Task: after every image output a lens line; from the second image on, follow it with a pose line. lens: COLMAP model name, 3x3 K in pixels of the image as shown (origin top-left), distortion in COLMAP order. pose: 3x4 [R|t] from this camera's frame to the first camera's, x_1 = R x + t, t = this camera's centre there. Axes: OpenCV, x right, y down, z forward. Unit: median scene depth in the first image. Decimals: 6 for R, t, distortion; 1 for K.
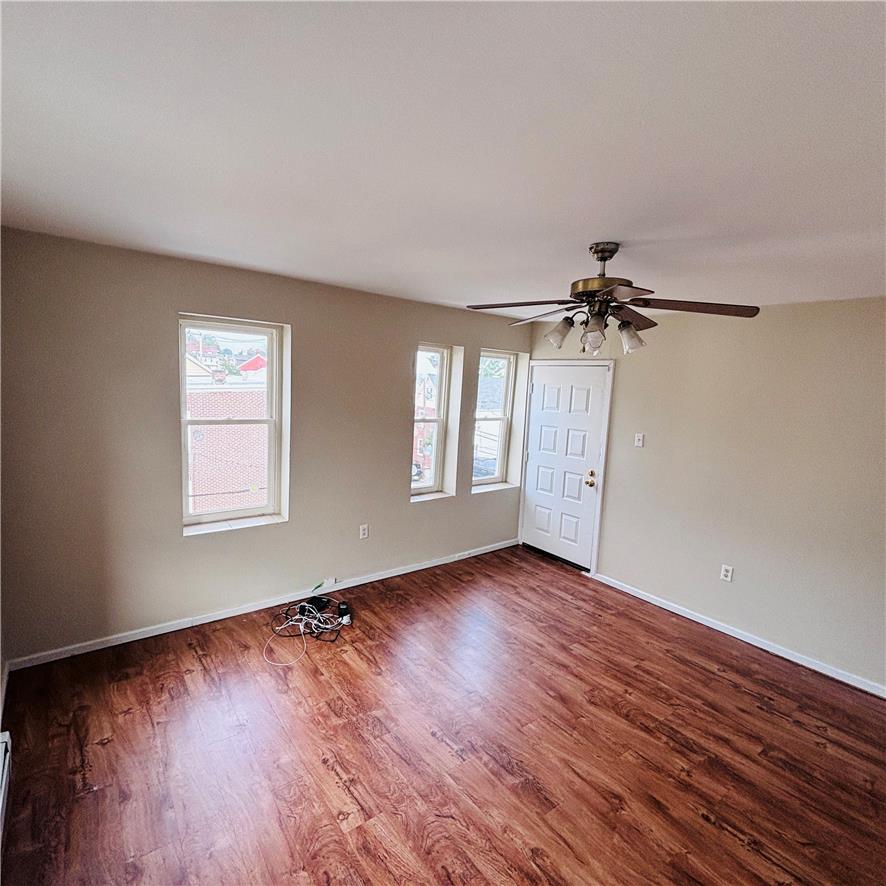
lens RADIAL K [[485.5, 0, 440.4], [0, 485.5, 446.2], [0, 0, 1]] dist [0.002086, -0.000378]
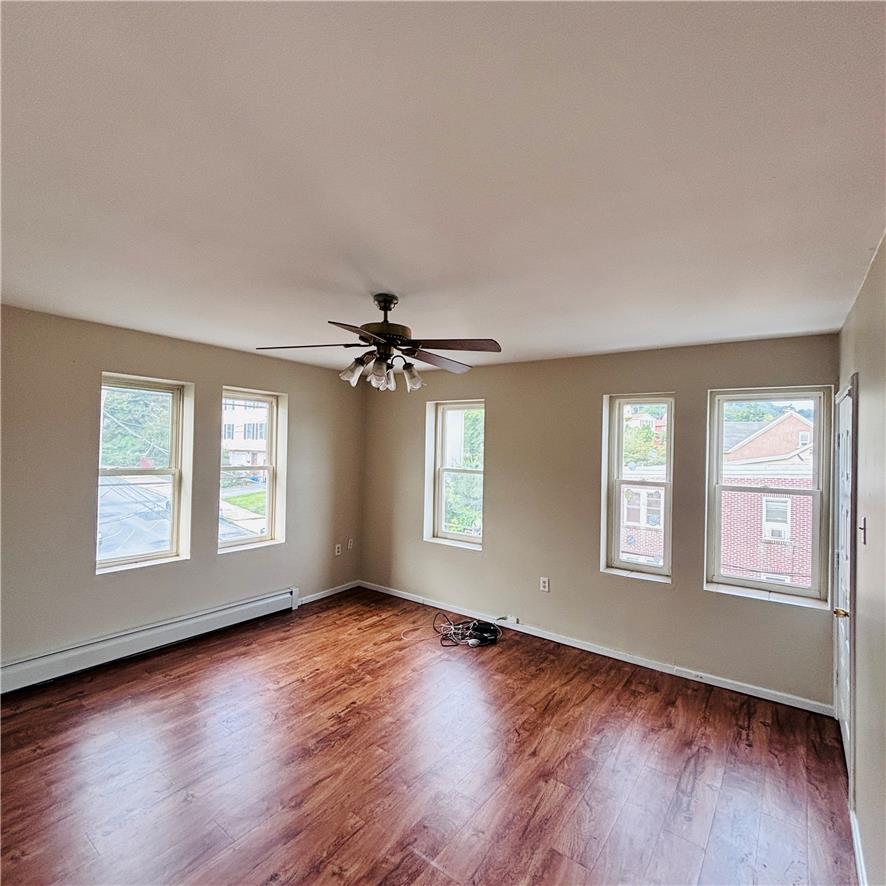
lens RADIAL K [[474.4, 0, 441.4], [0, 474.4, 452.2], [0, 0, 1]] dist [0.003632, -0.000079]
pose [[0.274967, -0.029417, -0.961004, 1.201188], [-0.146836, 0.986522, -0.072211, 0.002115], [0.950175, 0.160965, 0.266941, 0.745445]]
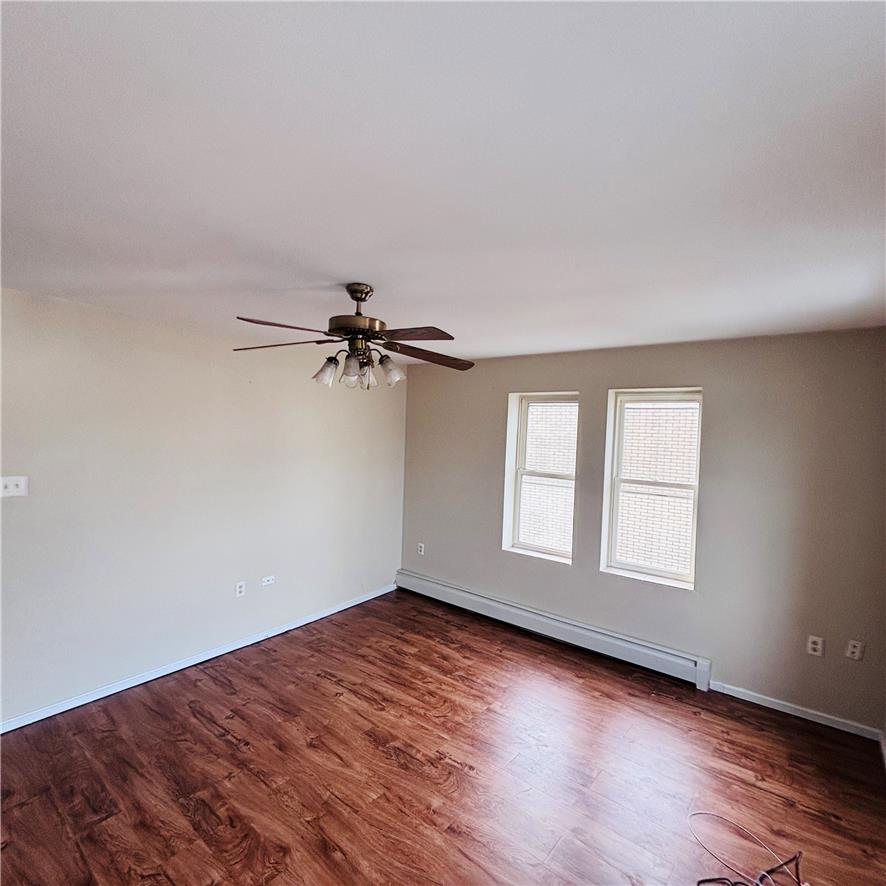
lens RADIAL K [[474.4, 0, 441.4], [0, 474.4, 452.2], [0, 0, 1]] dist [0.003632, -0.000079]
pose [[-0.970174, -0.073892, -0.230872, 0.313831], [-0.113107, 0.980365, 0.161526, -0.208102], [0.214403, 0.182822, -0.959483, 1.744080]]
